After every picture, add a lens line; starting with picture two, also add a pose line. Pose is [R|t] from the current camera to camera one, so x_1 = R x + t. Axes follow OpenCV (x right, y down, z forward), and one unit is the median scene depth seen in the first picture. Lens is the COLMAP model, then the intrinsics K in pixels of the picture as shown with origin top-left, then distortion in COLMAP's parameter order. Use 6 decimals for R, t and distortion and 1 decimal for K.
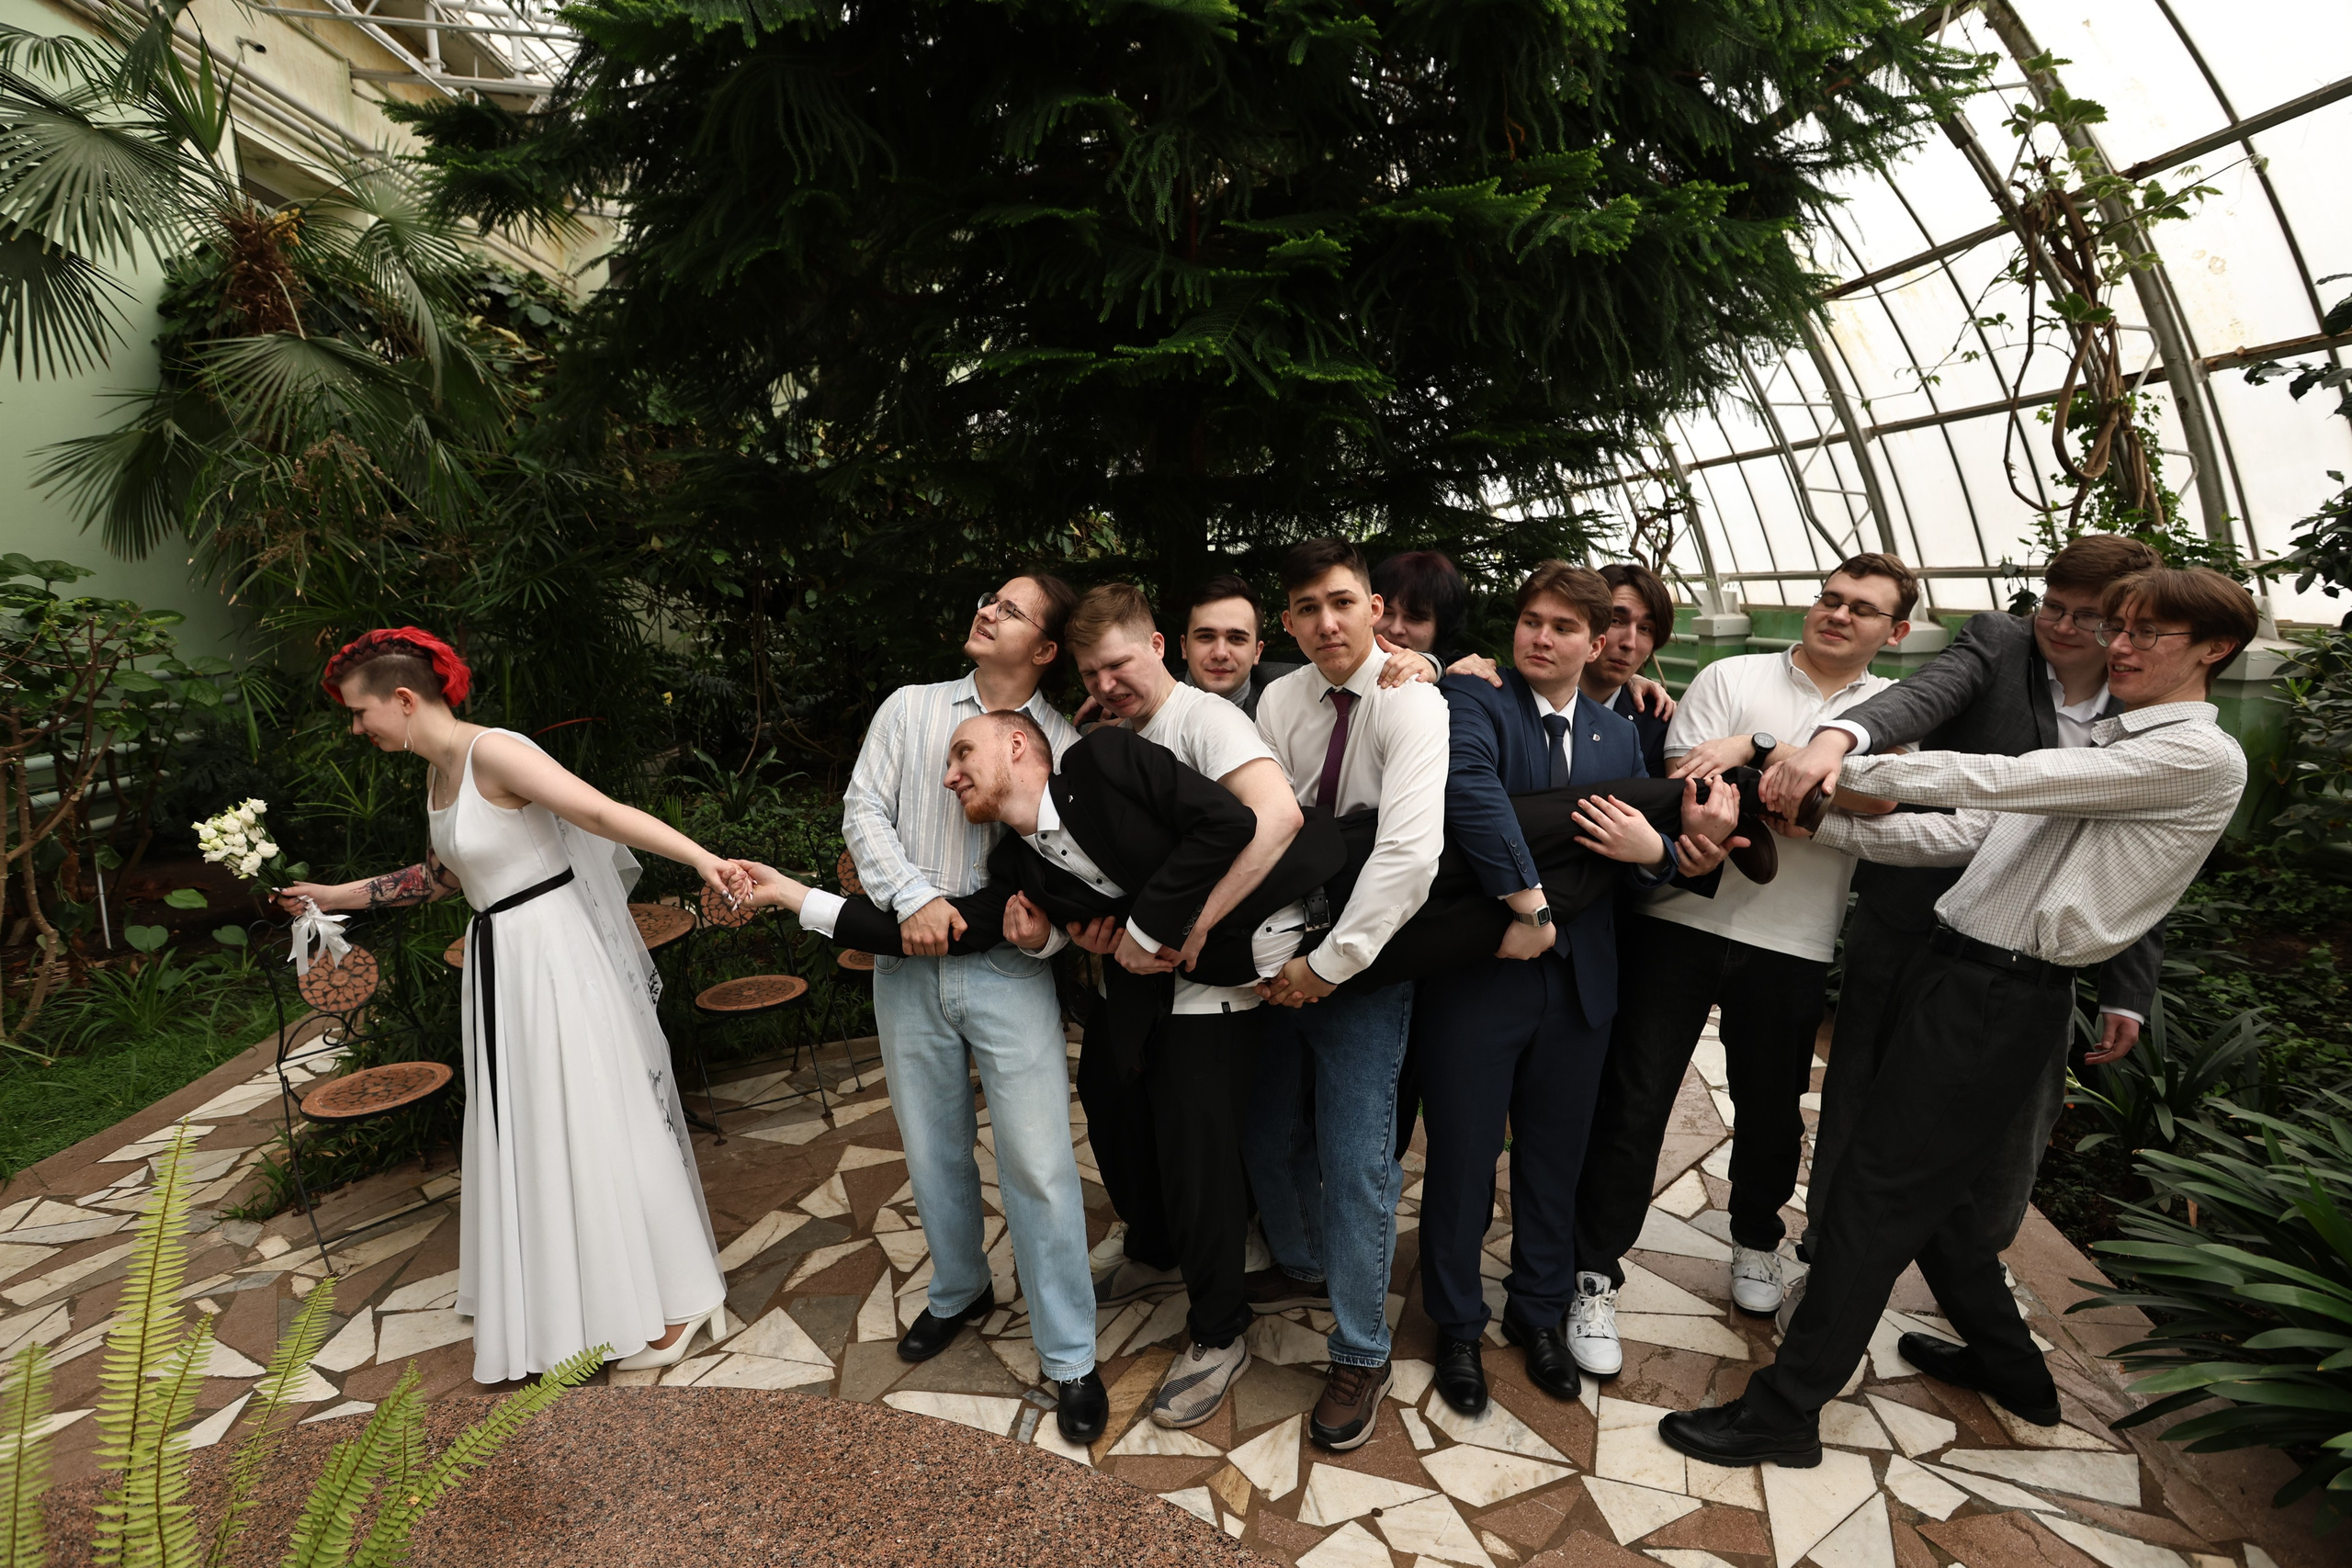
lens RADIAL K [[1173.3, 0, 1179.3], [0, 1173.3, 780.0], [0, 0, 1]] dist [-0.030841, 0.012582]
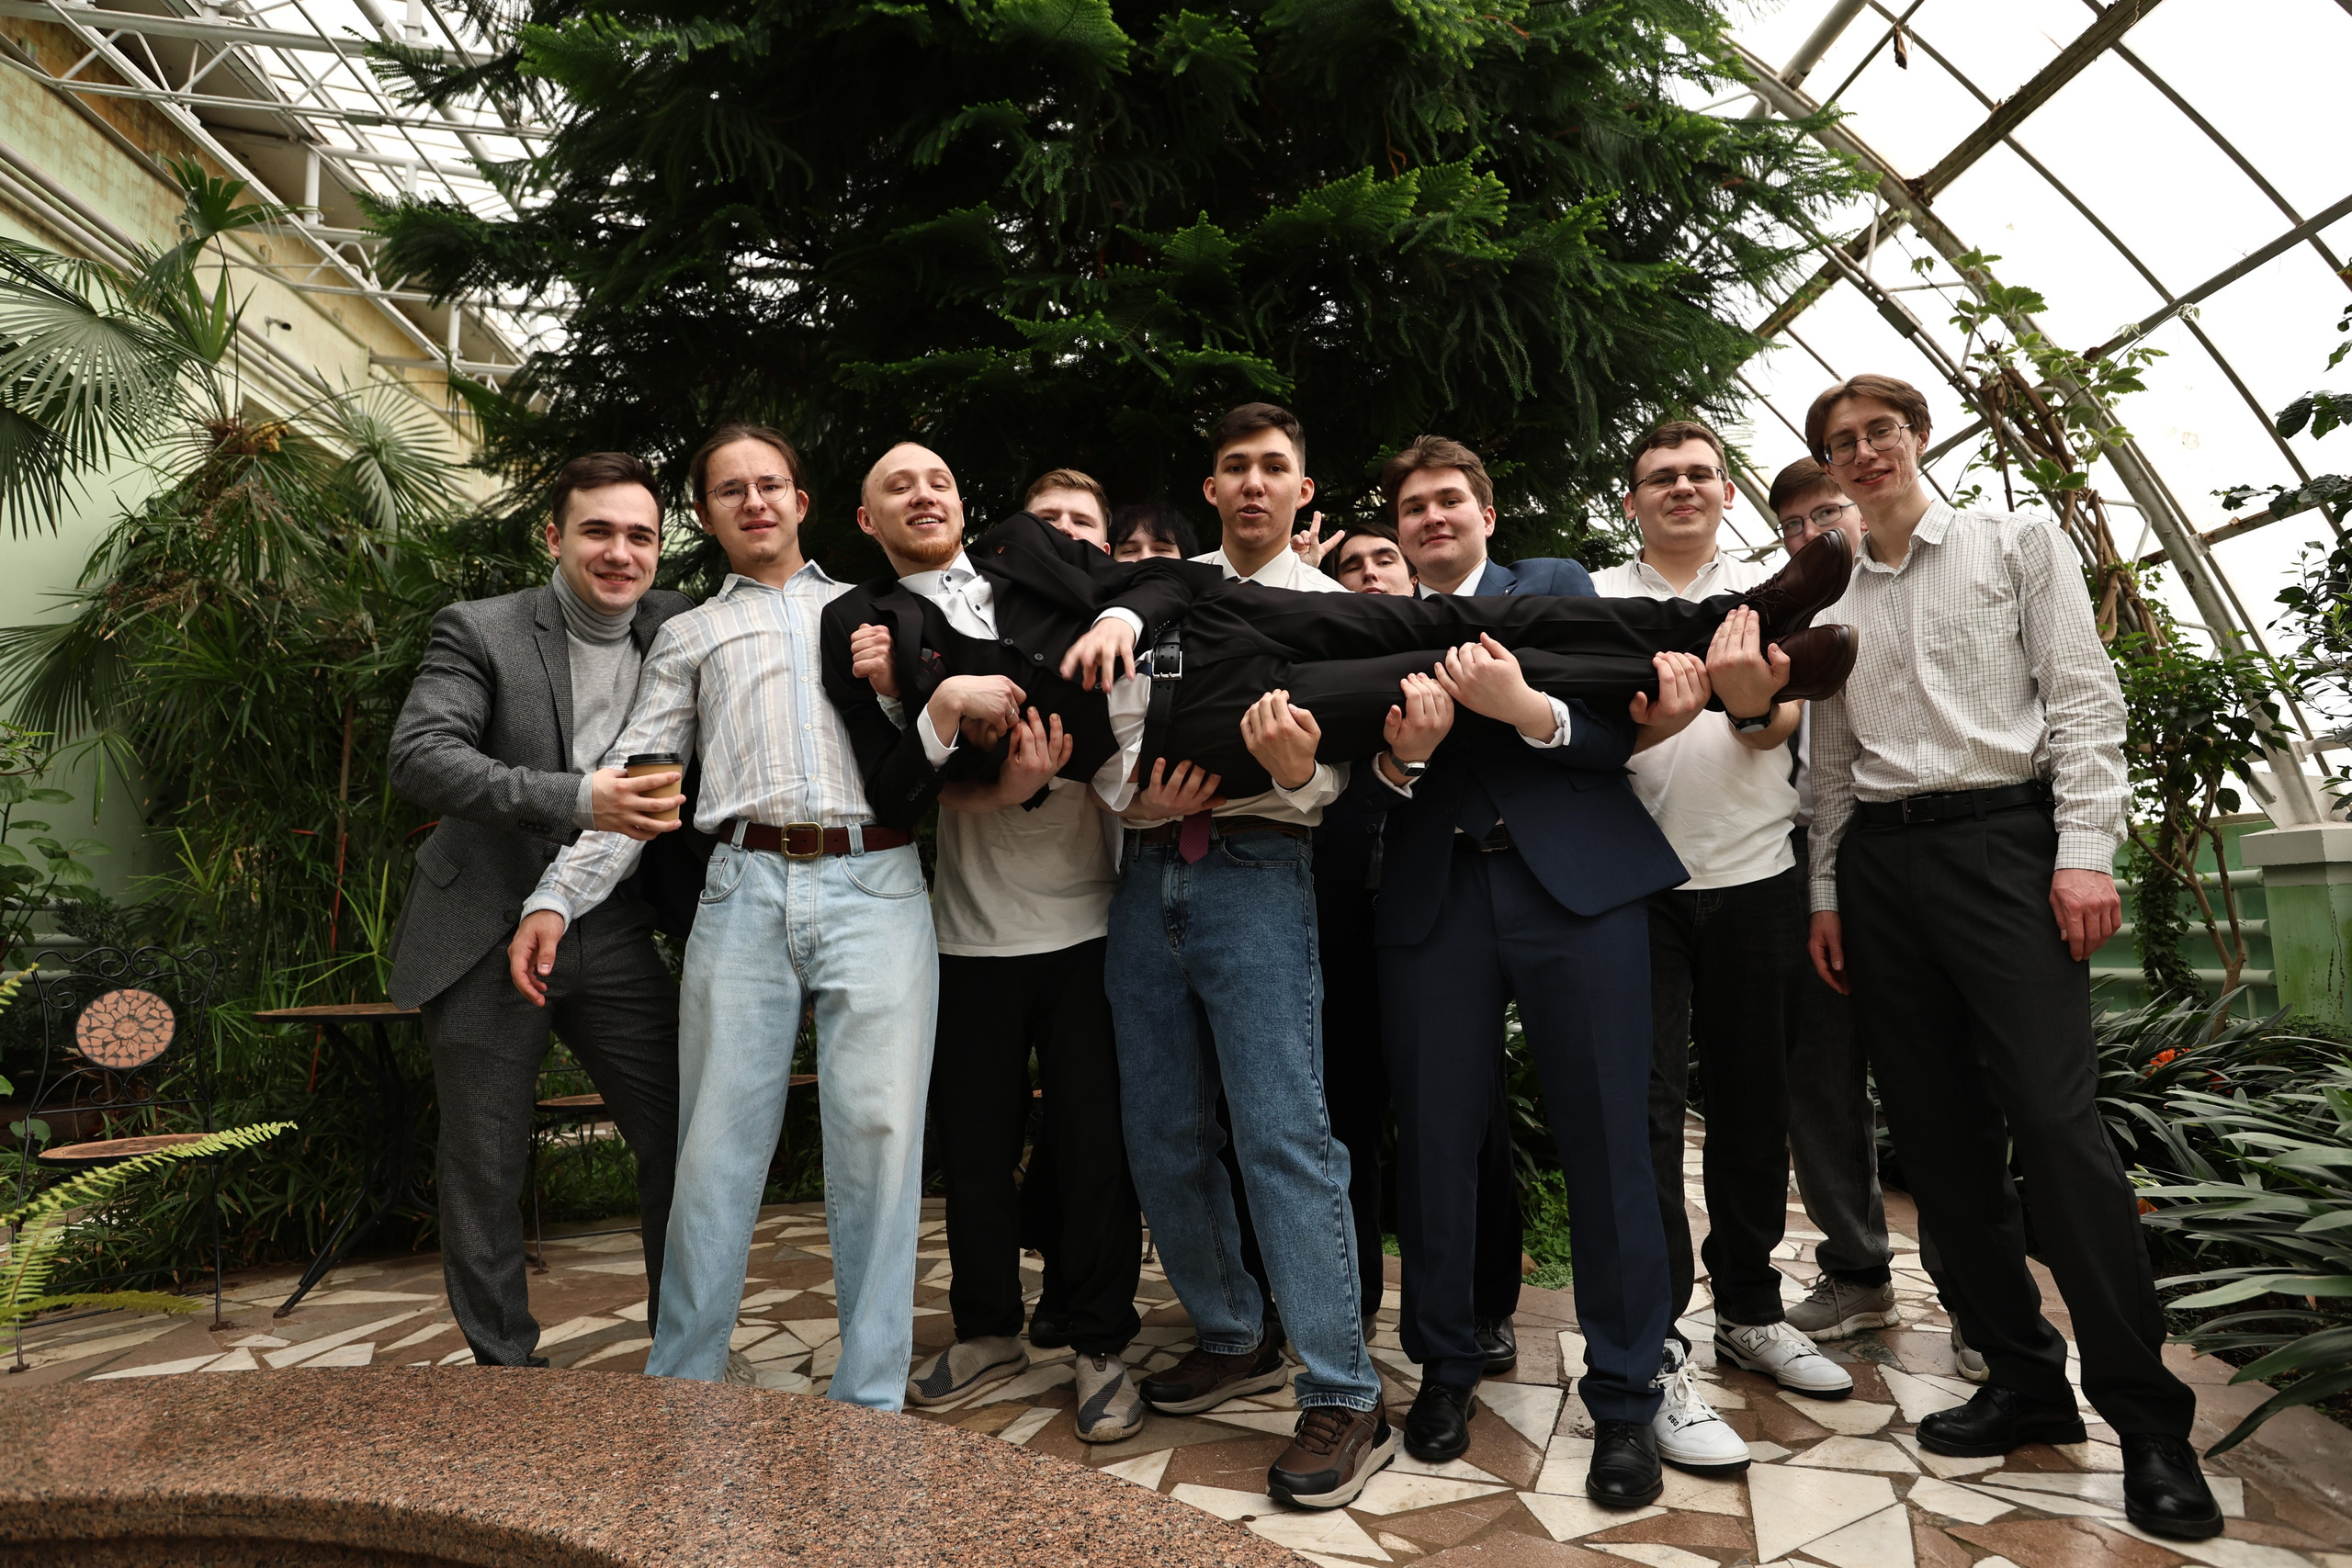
lens RADIAL K [[1300.8, 0, 1175.7], [0, 1300.8, 785.6], [0, 0, 1]] dist [-0.022011, 0.018028]
pose [[0.999858, 0.005674, -0.015858, 0.088367], [-0.009920, 0.959300, -0.282216, 0.270146], [0.013611, 0.282333, 0.959220, 0.017584]]
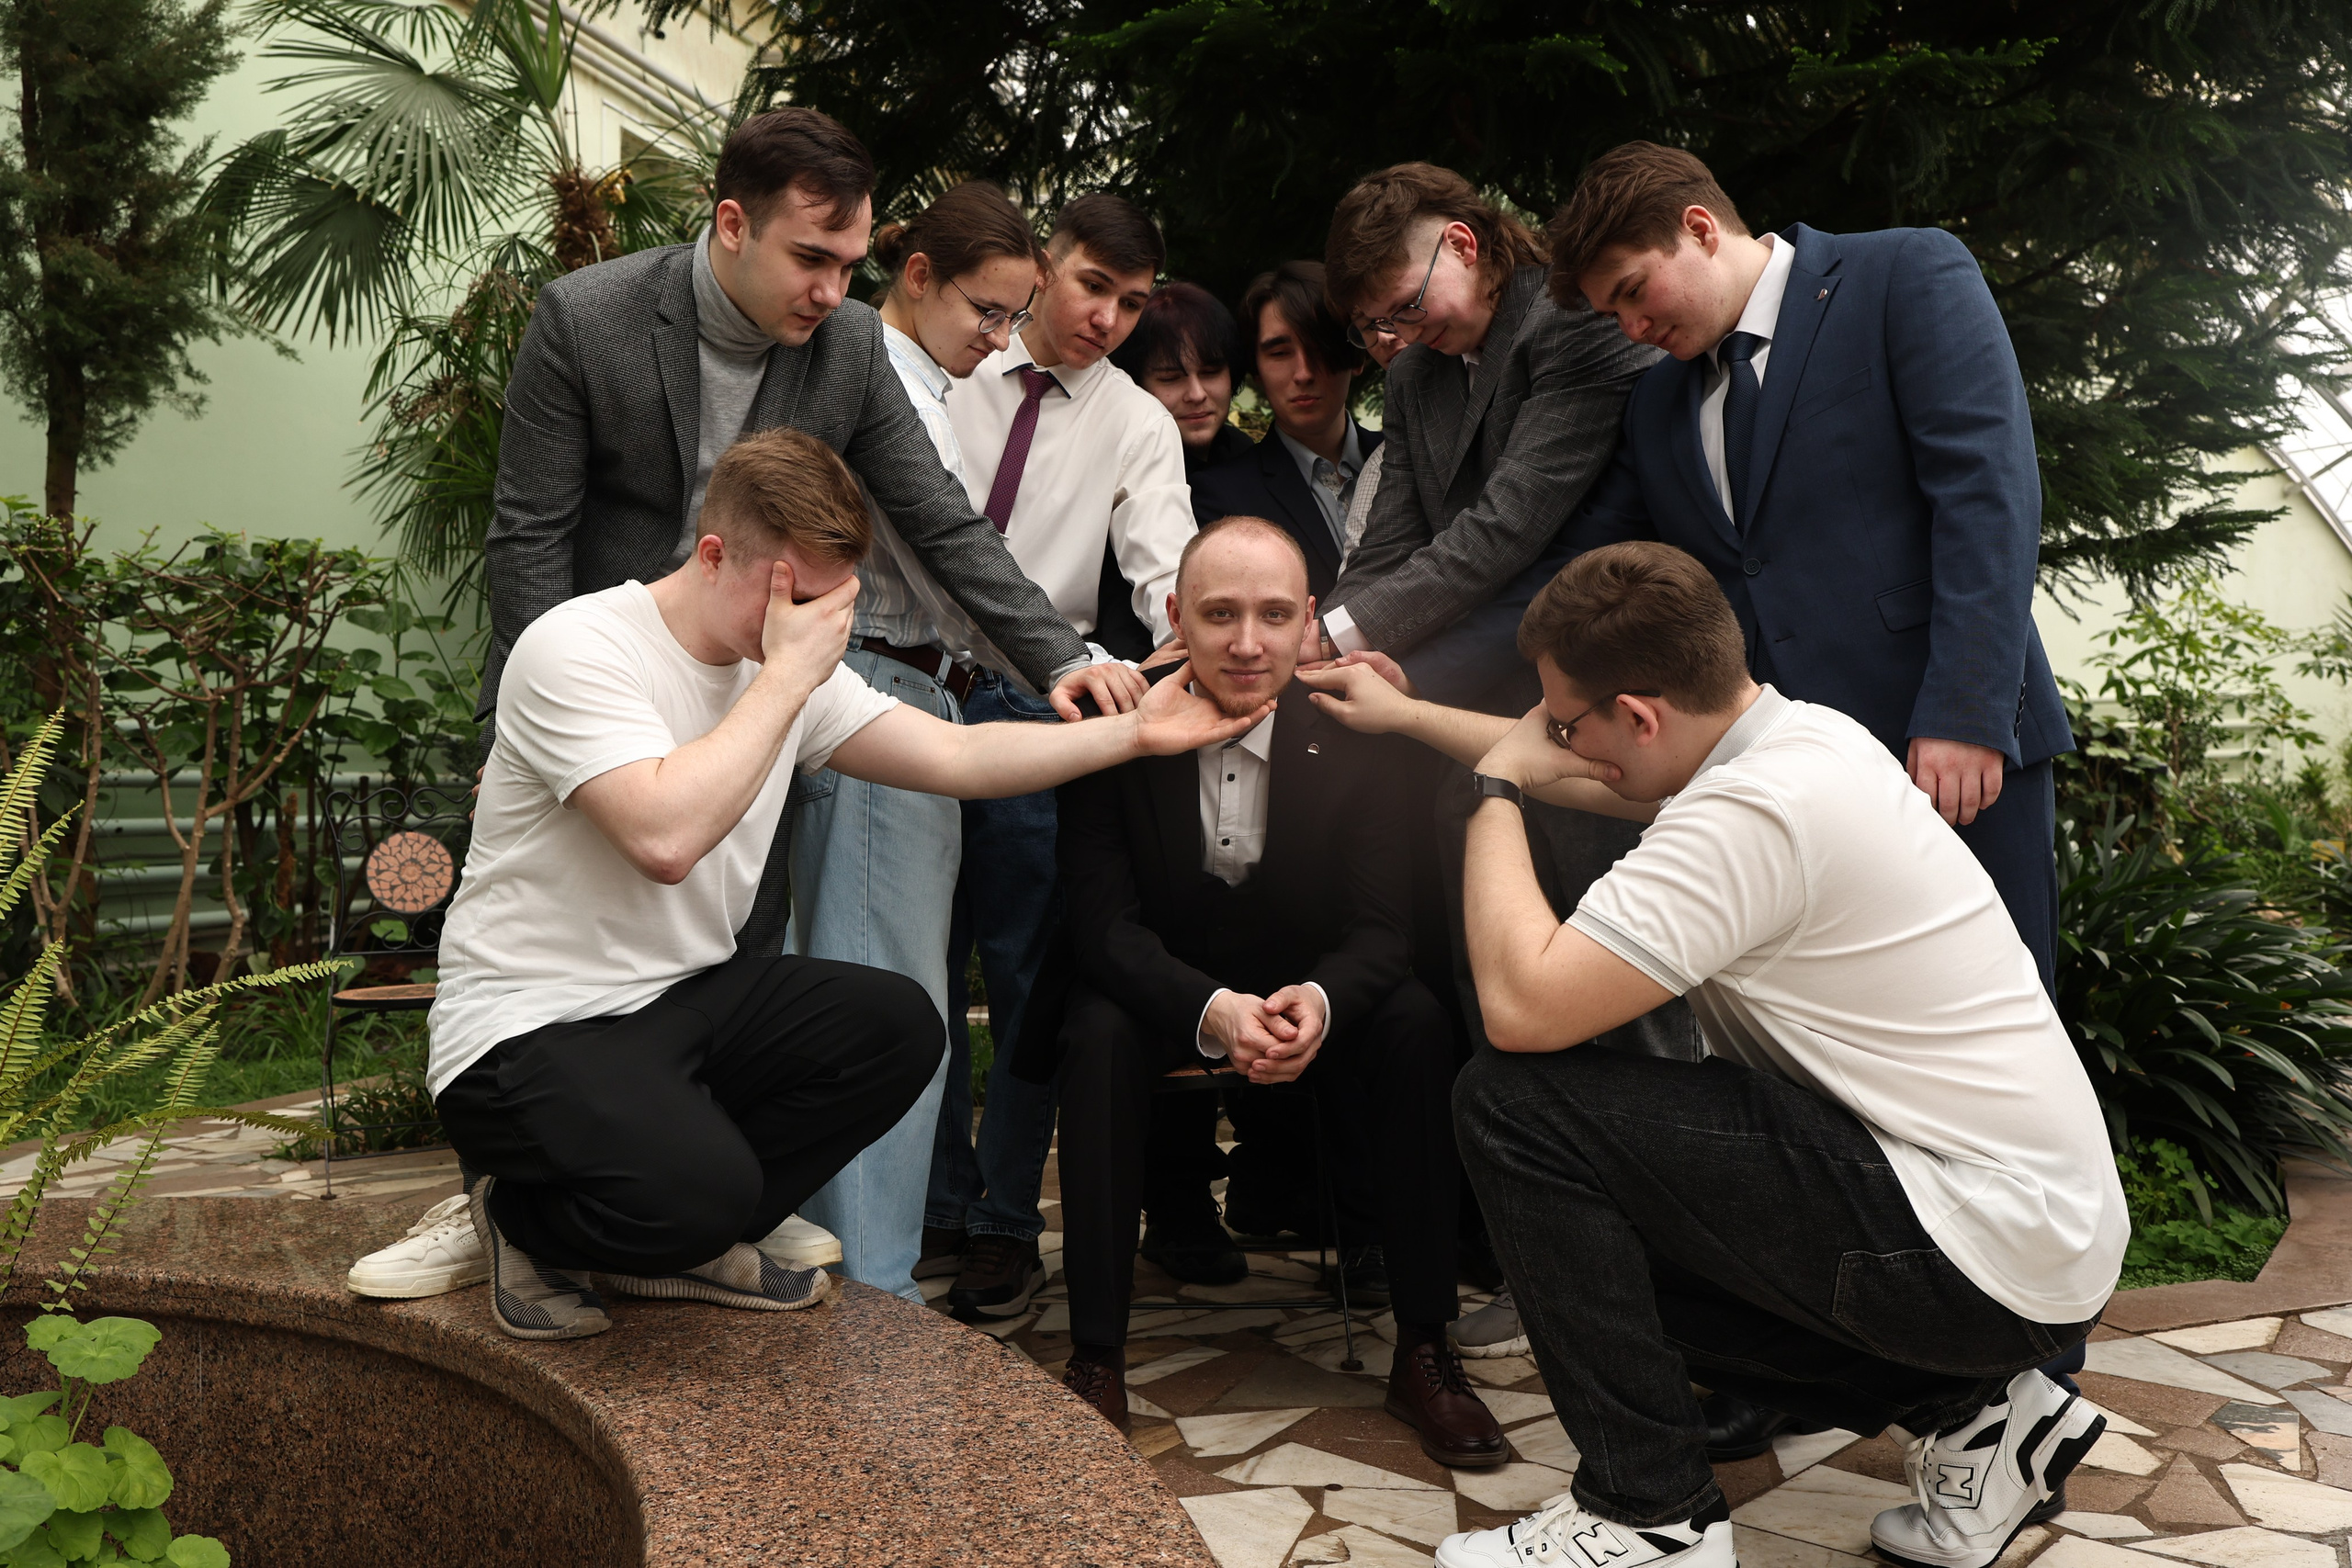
lens RADIAL K [[1869.7, 0, 1159.3], [0, 1869.7, 795.9], [0, 0, 1]] dist [-0.011356, -0.001848]
pose [[0.914821, 0.015985, -0.403542, 0.327104], [-0.080726, 0.986289, -0.143934, 0.274430], [0.395708, 0.164250, 0.903569, -0.018829]]
